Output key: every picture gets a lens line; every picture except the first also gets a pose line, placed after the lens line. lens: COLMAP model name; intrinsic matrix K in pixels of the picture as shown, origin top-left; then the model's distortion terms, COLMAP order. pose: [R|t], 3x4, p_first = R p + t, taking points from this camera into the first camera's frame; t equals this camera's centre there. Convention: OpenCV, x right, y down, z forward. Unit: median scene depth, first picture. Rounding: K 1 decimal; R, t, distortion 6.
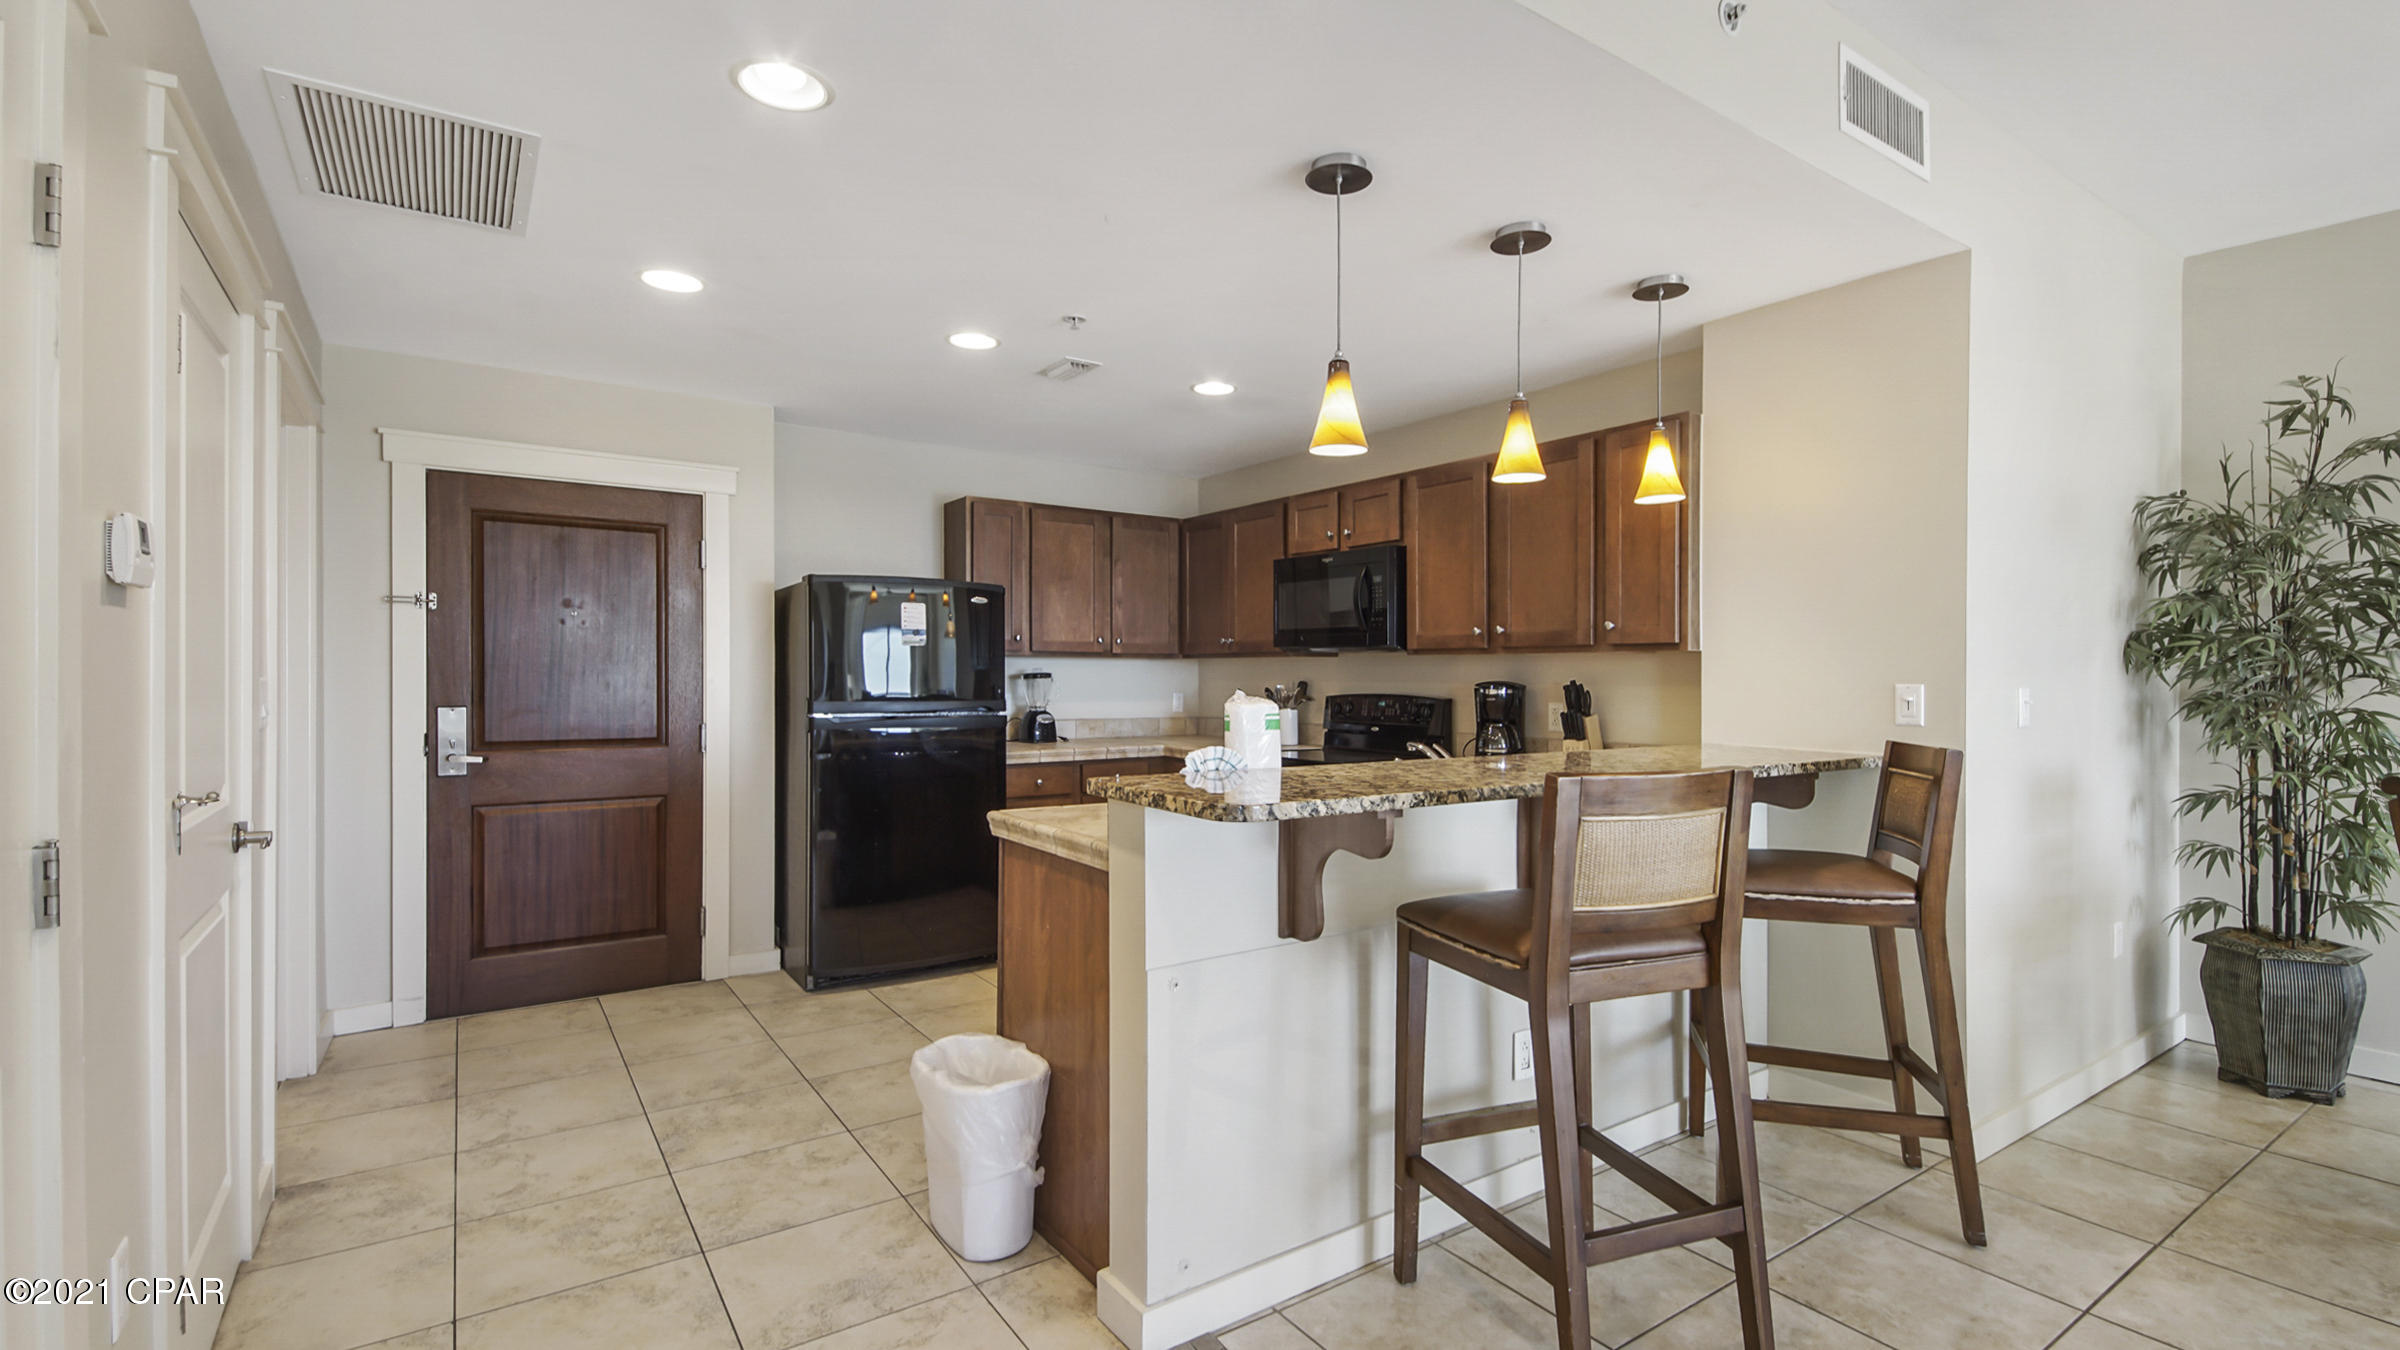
lens RADIAL K [[1043.9, 0, 1200.0], [0, 1043.9, 675.0], [0, 0, 1]] dist [0.020807, -0.000333]
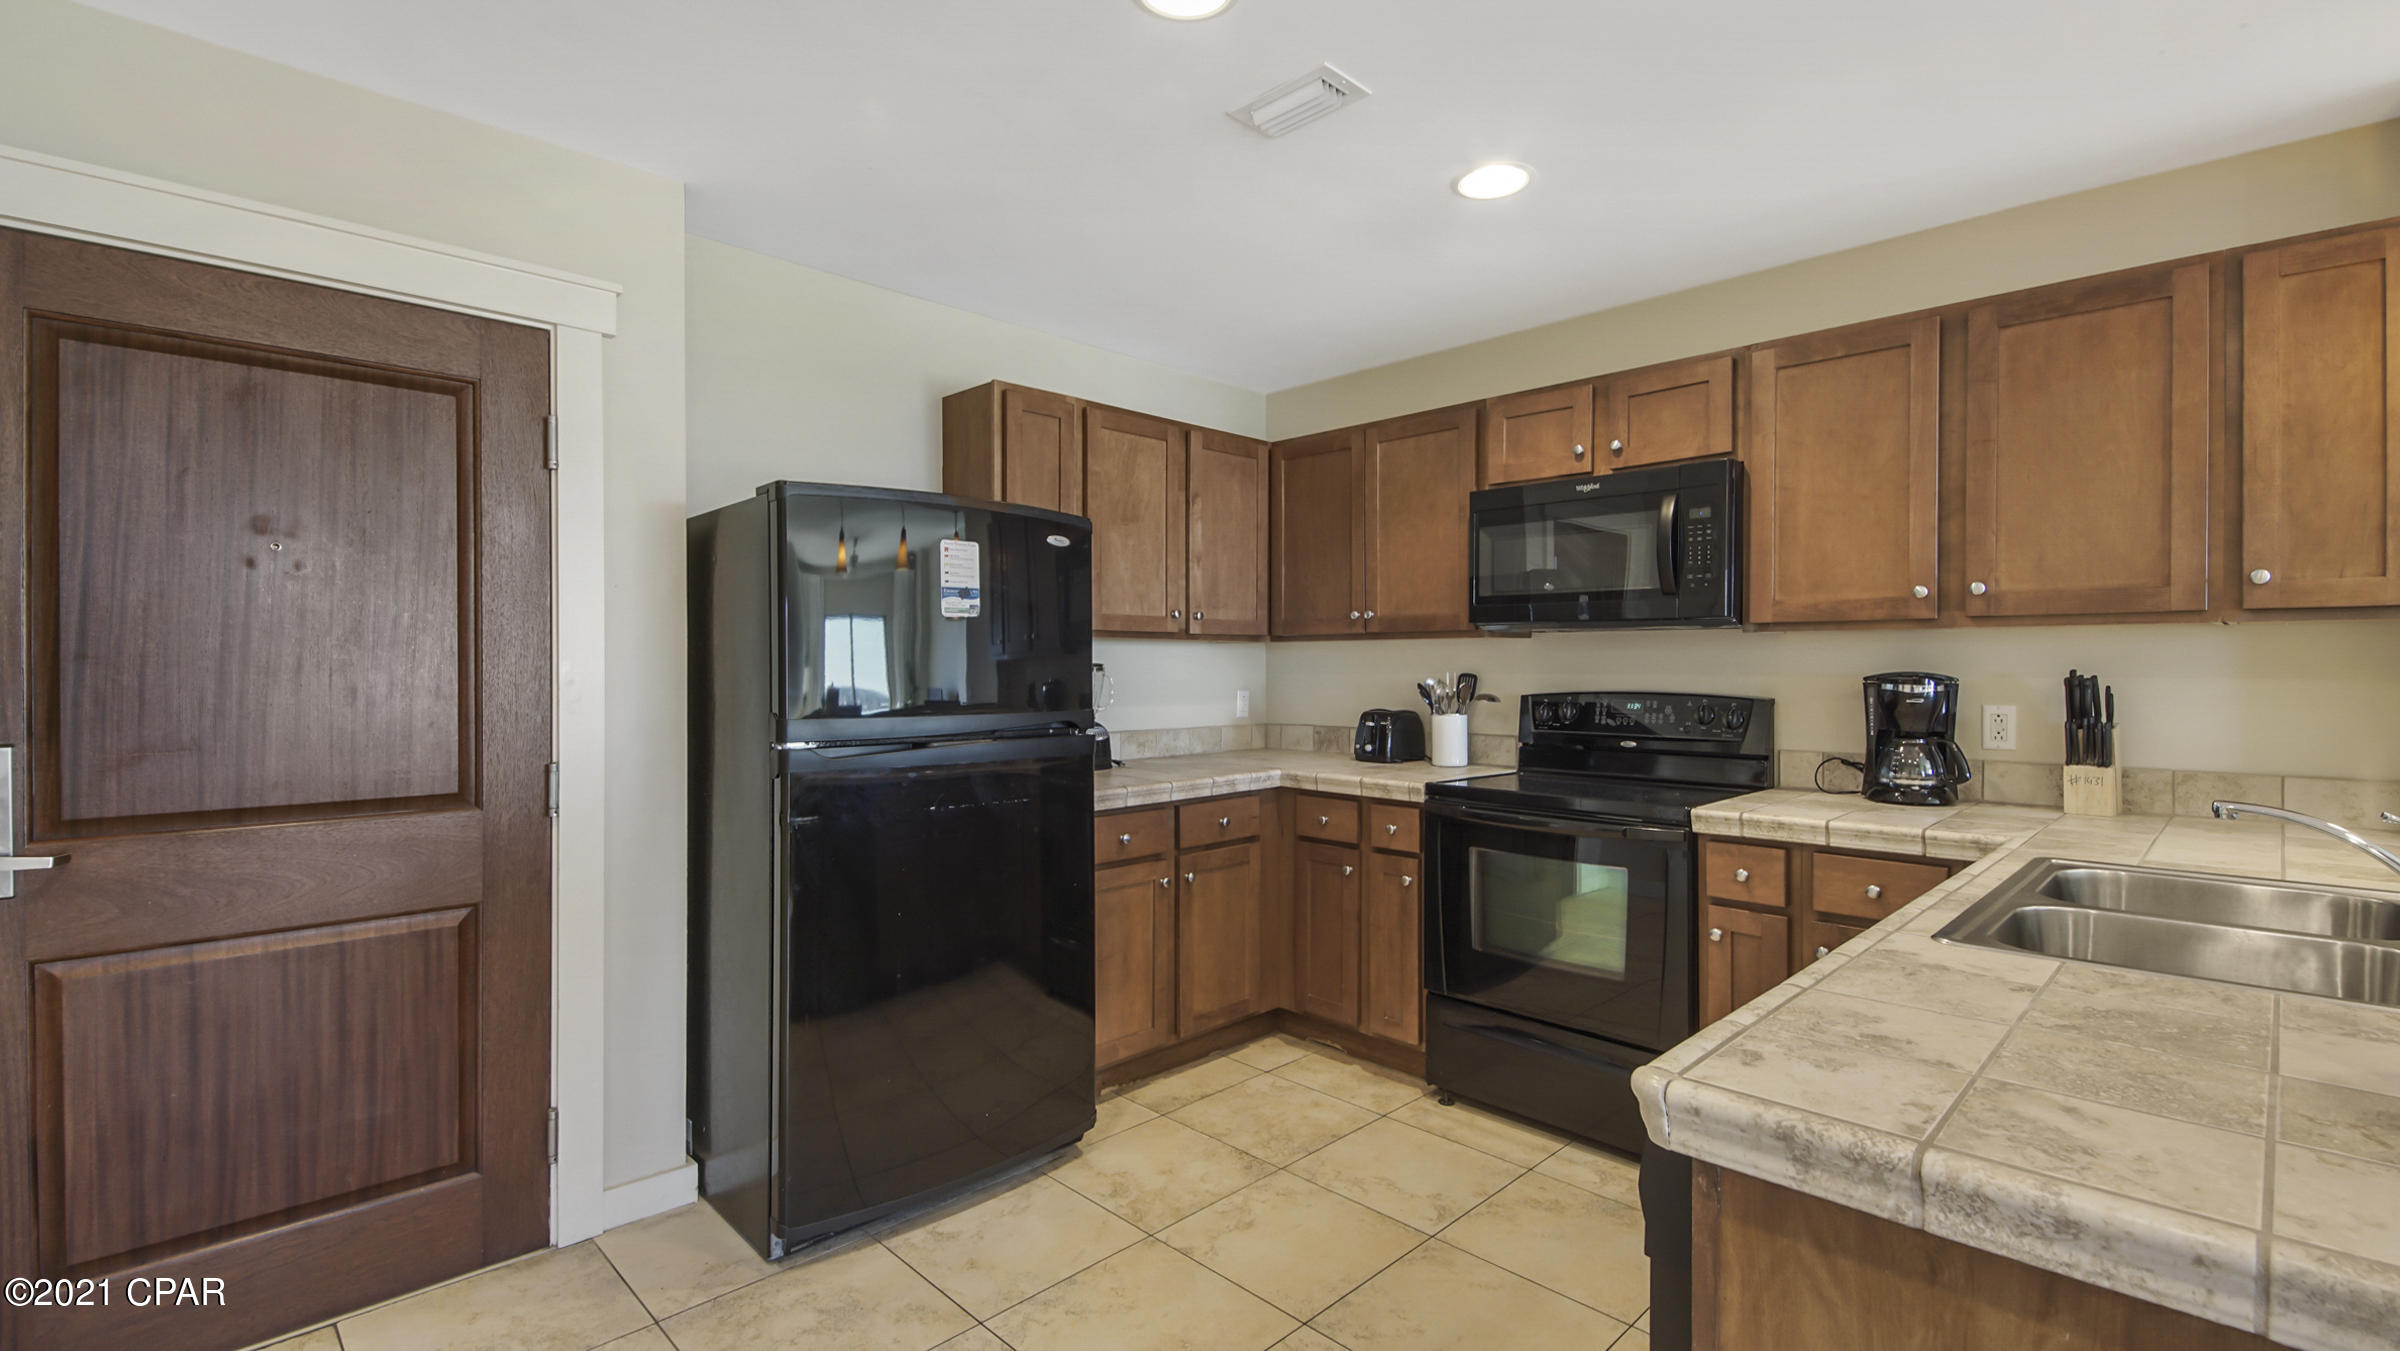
lens RADIAL K [[1046.4, 0, 1191.0], [0, 1046.4, 660.2], [0, 0, 1]] dist [0.032052, -0.018748]
pose [[0.986451, -0.005264, 0.163971, -0.246252], [0.006101, 0.999971, -0.004601, -0.001091], [-0.163942, 0.005539, 0.986454, 0.425579]]
